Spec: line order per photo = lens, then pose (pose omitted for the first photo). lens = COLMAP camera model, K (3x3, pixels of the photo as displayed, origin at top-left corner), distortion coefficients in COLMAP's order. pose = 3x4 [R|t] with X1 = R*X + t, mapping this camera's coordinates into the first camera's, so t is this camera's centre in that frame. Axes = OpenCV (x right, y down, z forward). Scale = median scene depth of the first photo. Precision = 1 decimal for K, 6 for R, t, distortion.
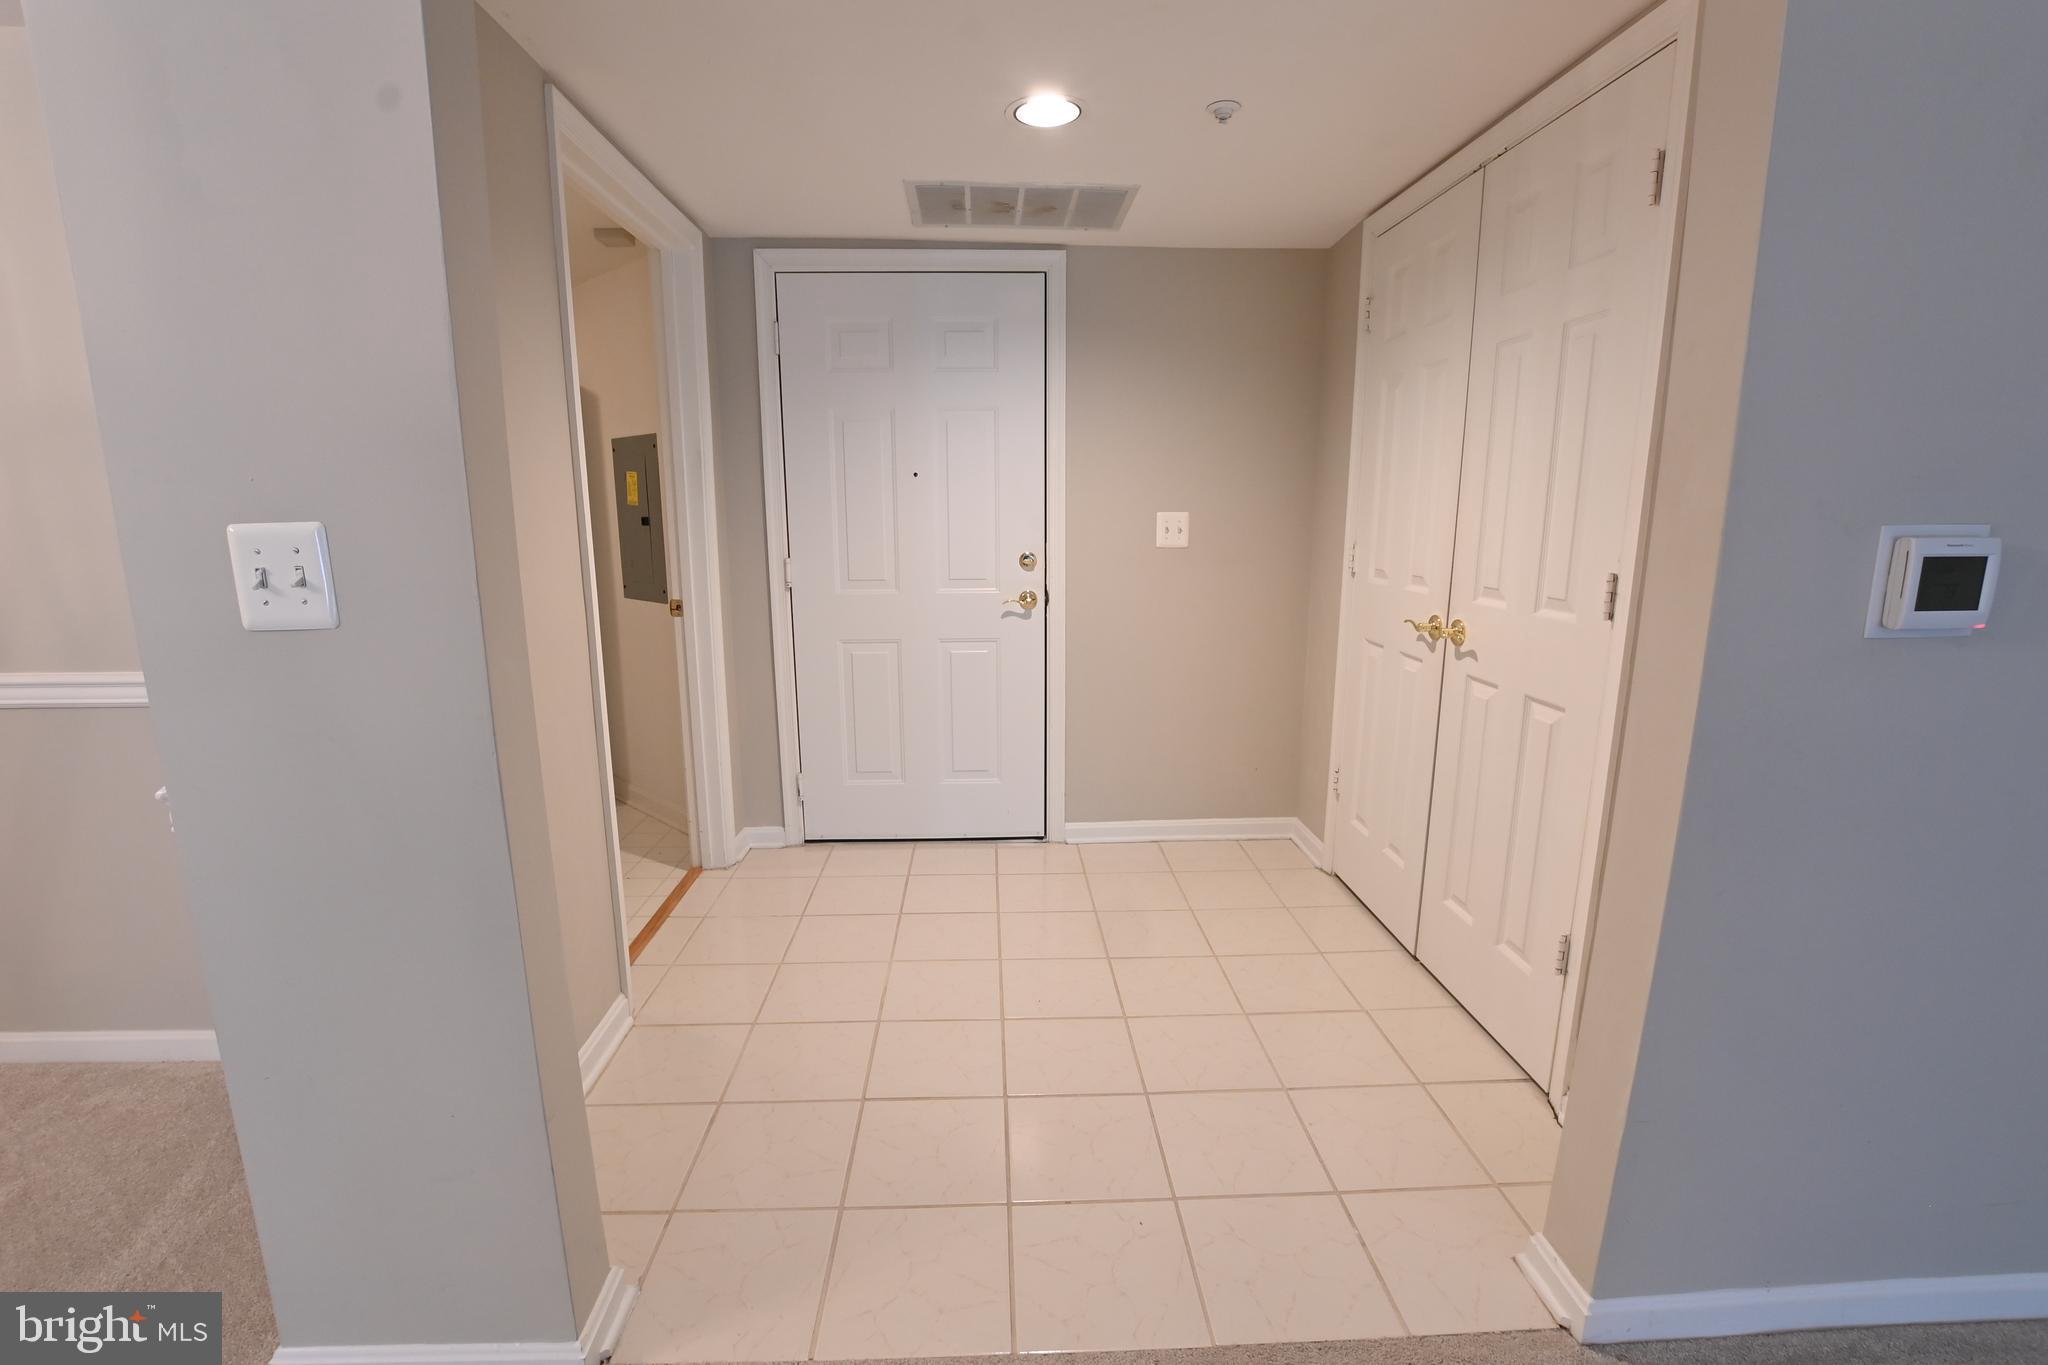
lens RADIAL K [[914.5, 0, 1024.0], [0, 914.5, 682.5], [0, 0, 1]] dist [-0.035206, 0.009492]
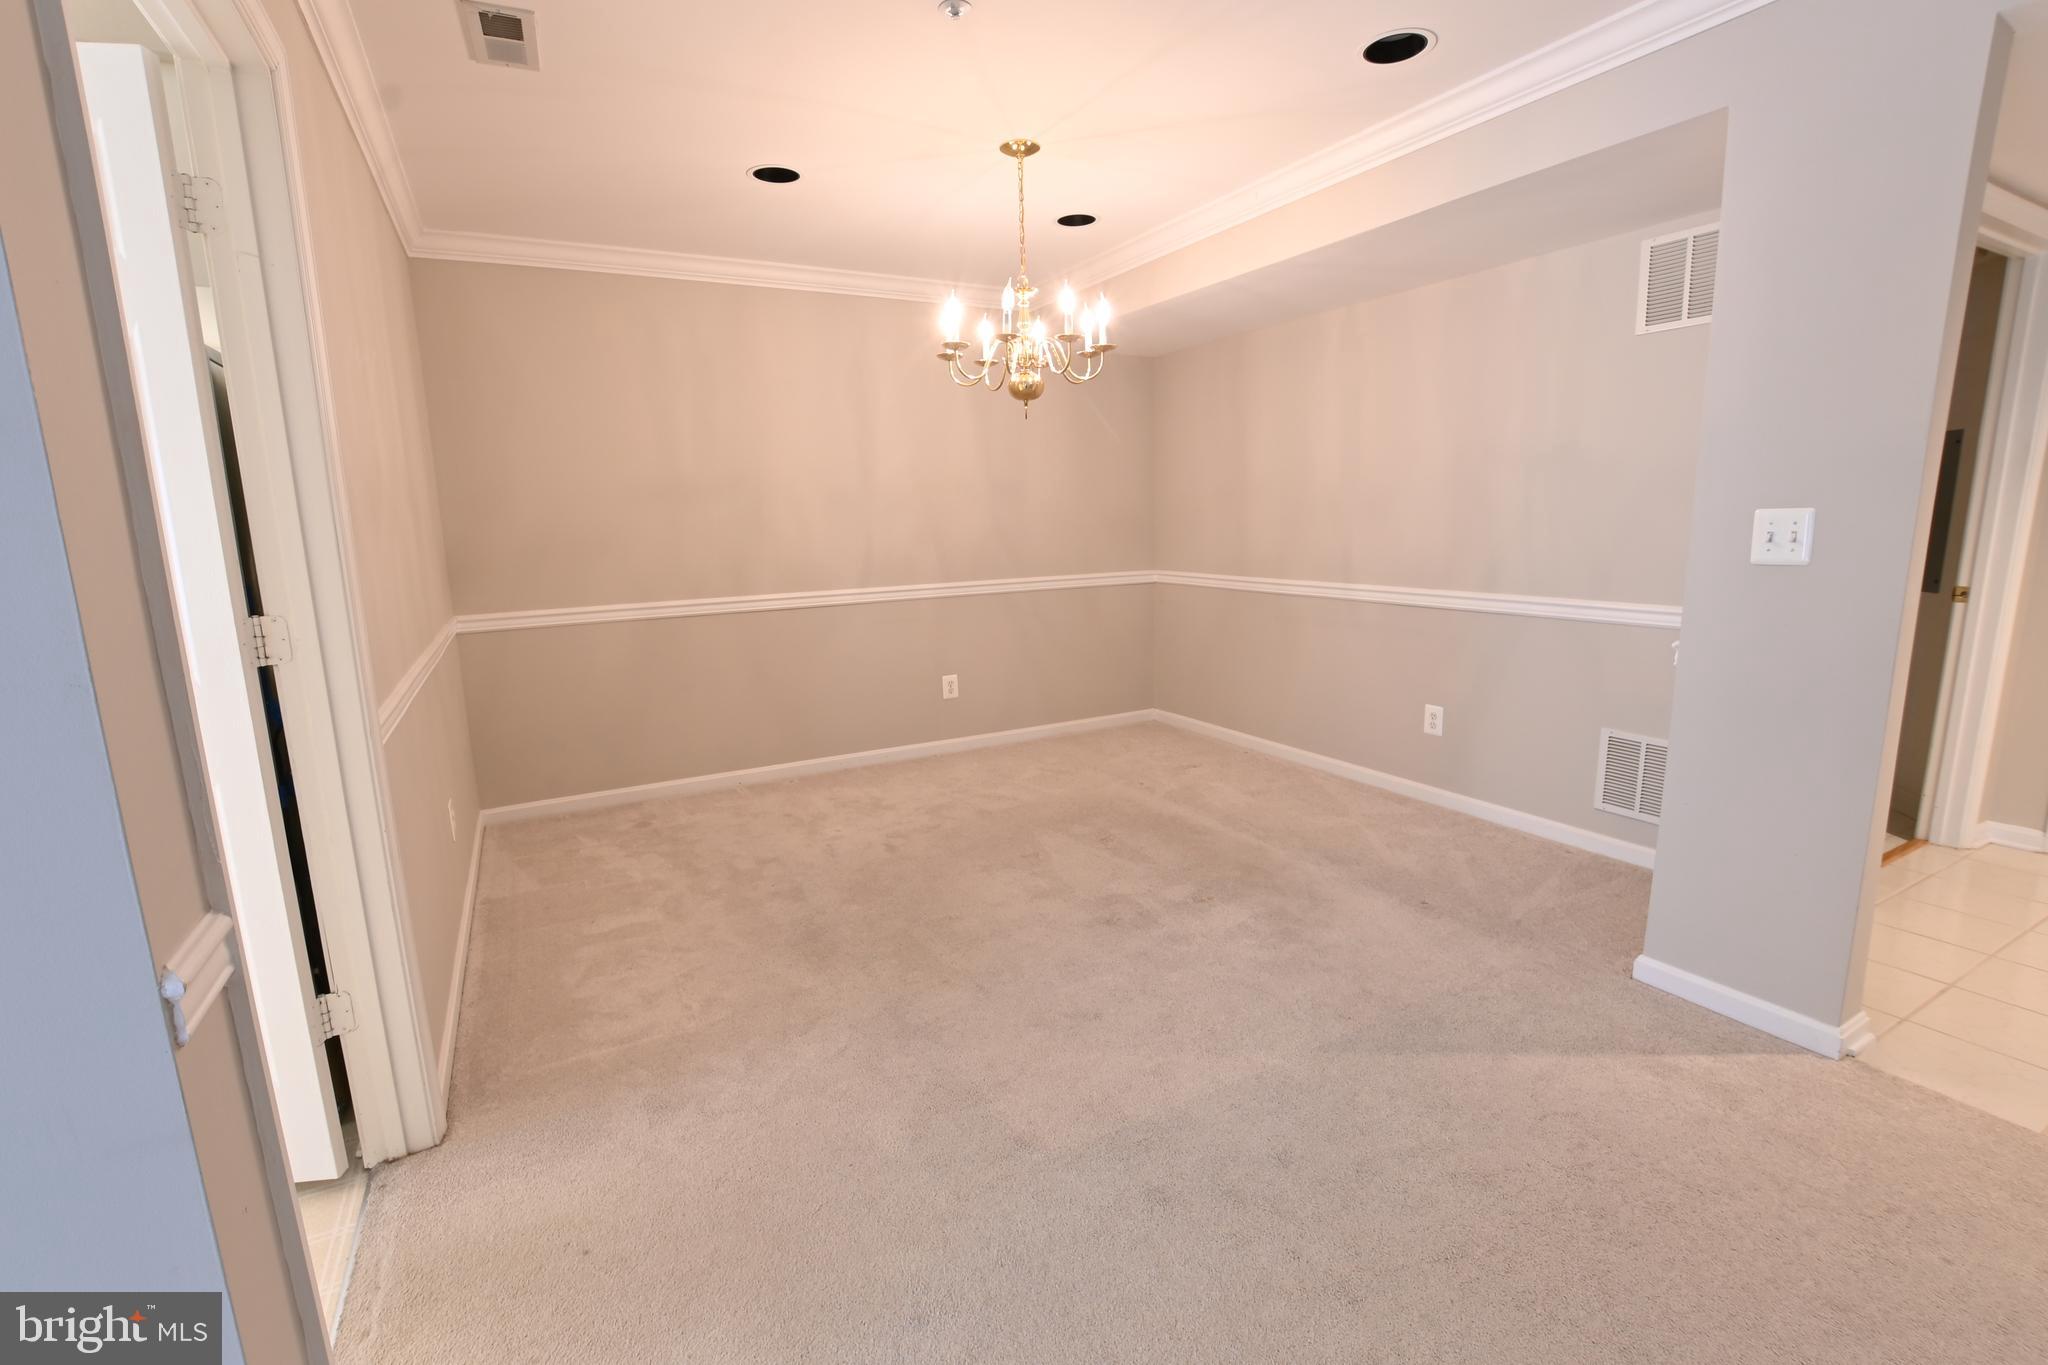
lens RADIAL K [[914.5, 0, 1024.0], [0, 914.5, 682.5], [0, 0, 1]] dist [-0.035206, 0.009492]
pose [[0.445951, 0.155106, -0.881516, 0.184601], [-0.151956, 0.983693, 0.096212, 0.250078], [0.882064, 0.091046, 0.462248, -1.281498]]
